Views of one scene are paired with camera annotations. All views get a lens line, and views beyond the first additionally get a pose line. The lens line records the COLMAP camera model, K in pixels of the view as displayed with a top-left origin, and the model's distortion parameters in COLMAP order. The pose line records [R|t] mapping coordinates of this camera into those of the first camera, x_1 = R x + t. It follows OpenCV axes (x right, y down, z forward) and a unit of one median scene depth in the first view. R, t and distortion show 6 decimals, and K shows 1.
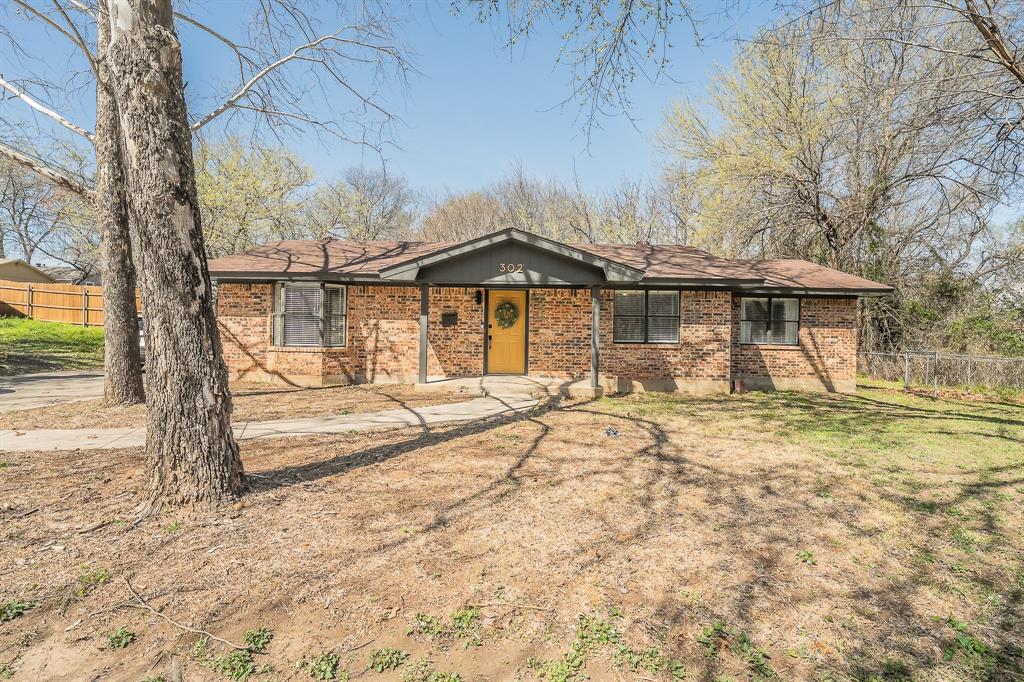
lens RADIAL K [[469.5, 0, 512.0], [0, 469.5, 341.6], [0, 0, 1]] dist [0.003180, 0.000307]
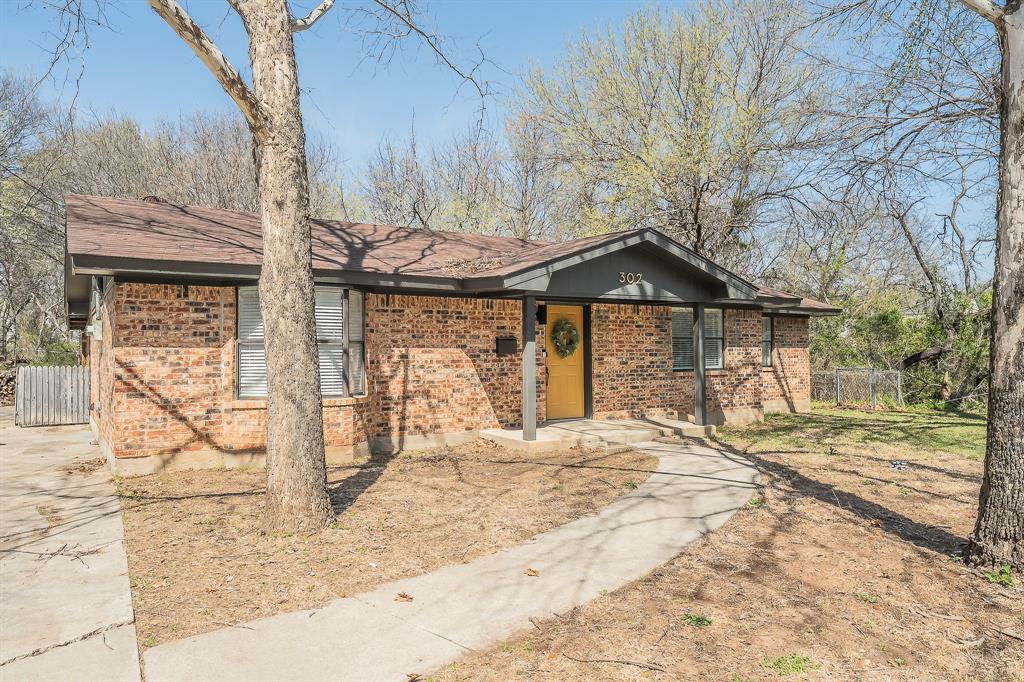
lens RADIAL K [[708.1, 0, 512.0], [0, 708.1, 340.2], [0, 0, 1]] dist [0.006248, -0.000570]
pose [[0.819024, -0.012468, 0.573623, -0.719033], [0.035294, 0.998965, -0.028680, -0.025260], [-0.572672, 0.043735, 0.818617, 0.141510]]
